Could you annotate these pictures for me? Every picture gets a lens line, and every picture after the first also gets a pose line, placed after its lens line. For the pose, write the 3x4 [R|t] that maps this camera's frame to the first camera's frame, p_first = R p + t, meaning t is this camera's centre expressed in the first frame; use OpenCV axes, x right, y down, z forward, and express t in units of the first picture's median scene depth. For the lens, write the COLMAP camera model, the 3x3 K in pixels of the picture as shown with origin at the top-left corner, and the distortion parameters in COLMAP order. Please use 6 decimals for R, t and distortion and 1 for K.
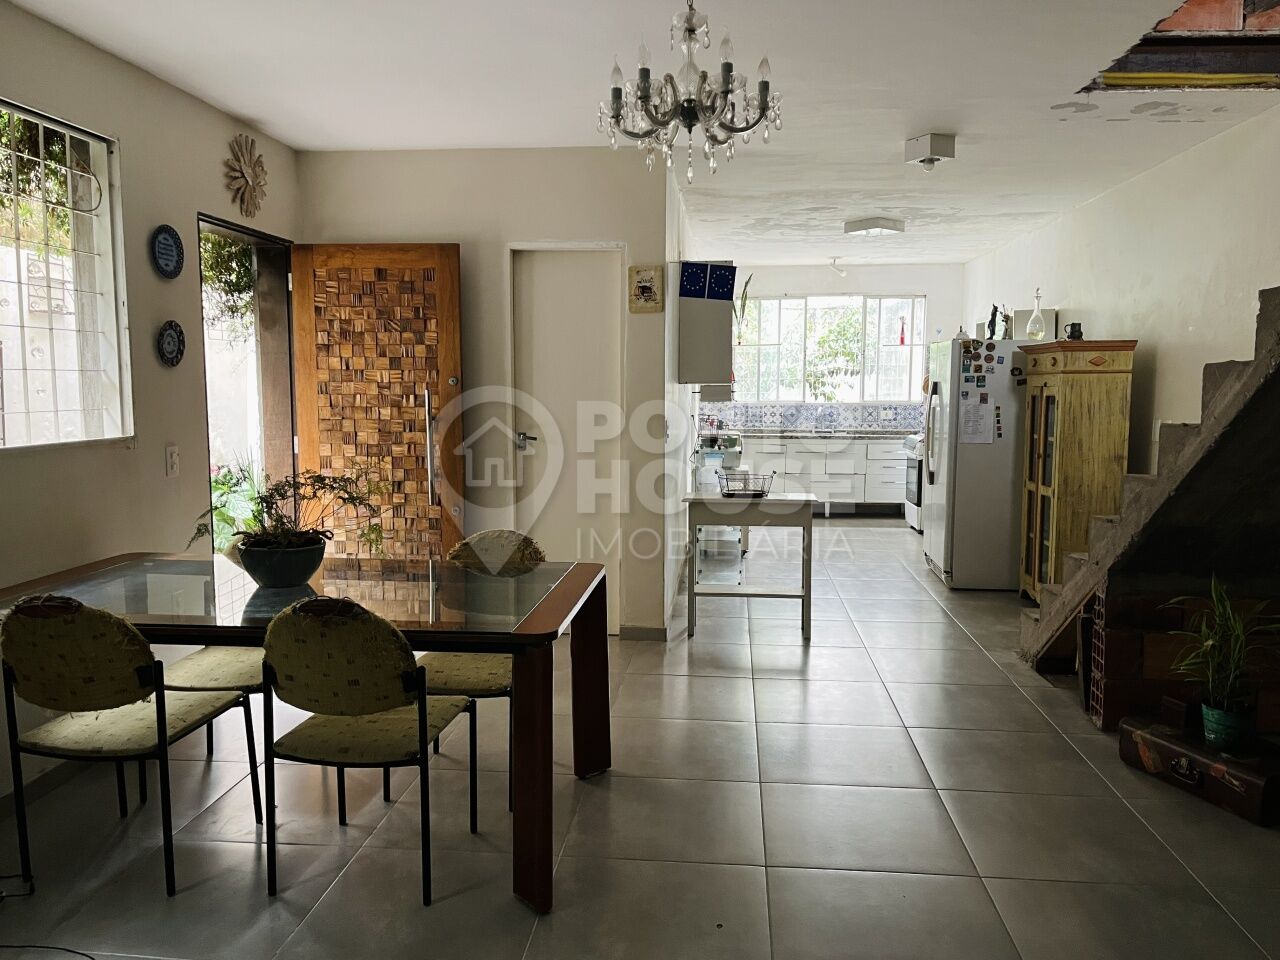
lens RADIAL K [[954.4, 0, 635.1], [0, 954.4, 485.4], [0, 0, 1]] dist [0.052014, -0.056547]
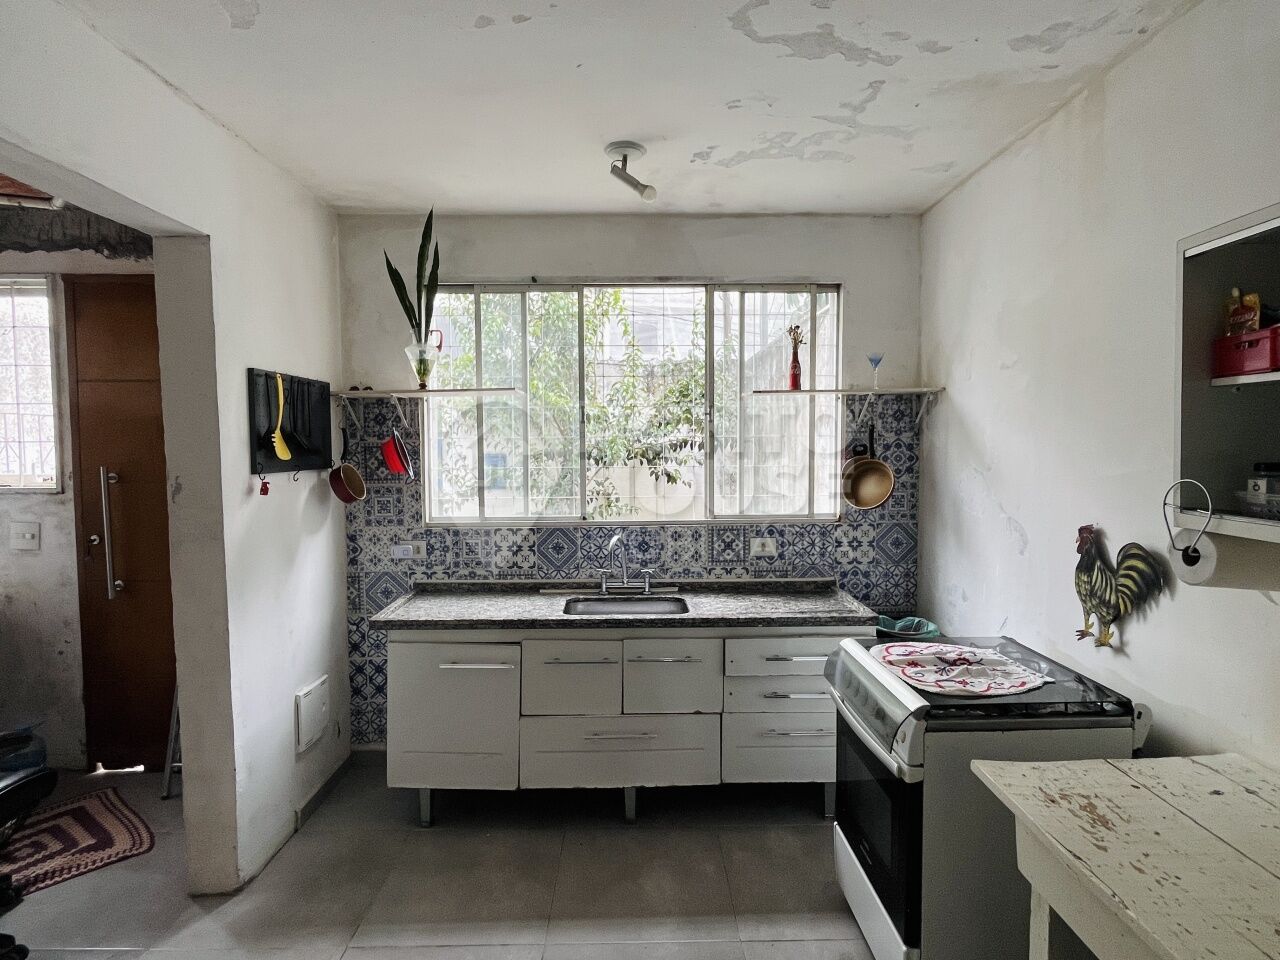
lens RADIAL K [[642.5, 0, 642.6], [0, 642.5, 475.7], [0, 0, 1]] dist [-0.005433, -0.001131]
pose [[0.993090, -0.012089, 0.116733, 0.276244], [0.019285, 0.997969, -0.060711, -0.145244], [-0.115762, 0.062542, 0.991306, 1.138569]]
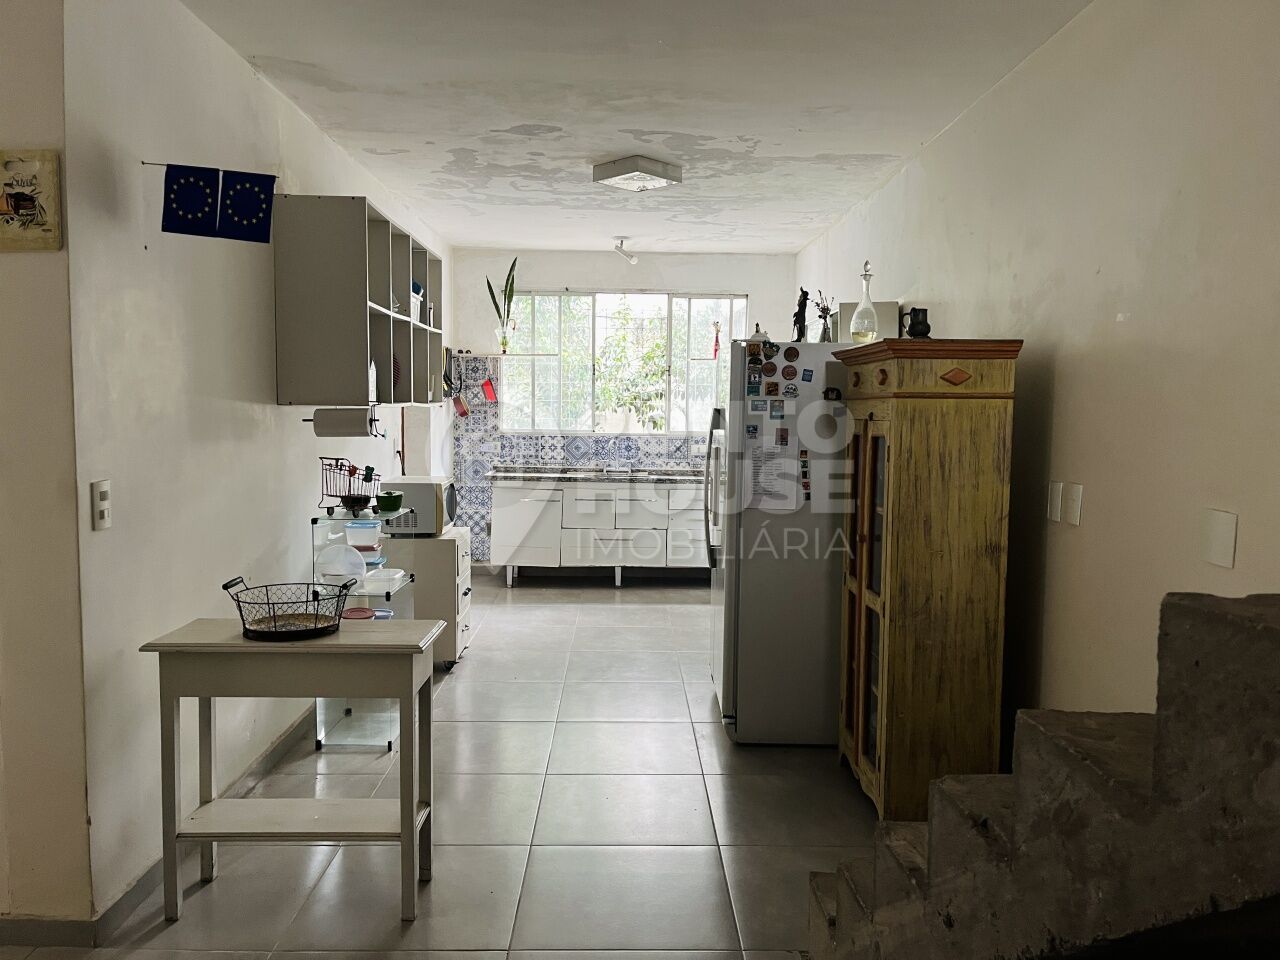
lens RADIAL K [[954.4, 0, 631.6], [0, 954.4, 487.3], [0, 0, 1]] dist [0.052014, -0.056547]
pose [[0.993471, 0.002817, 0.114052, 0.197244], [-0.000533, 0.999799, -0.020051, -0.045953], [-0.114085, 0.019859, 0.993272, 0.402591]]
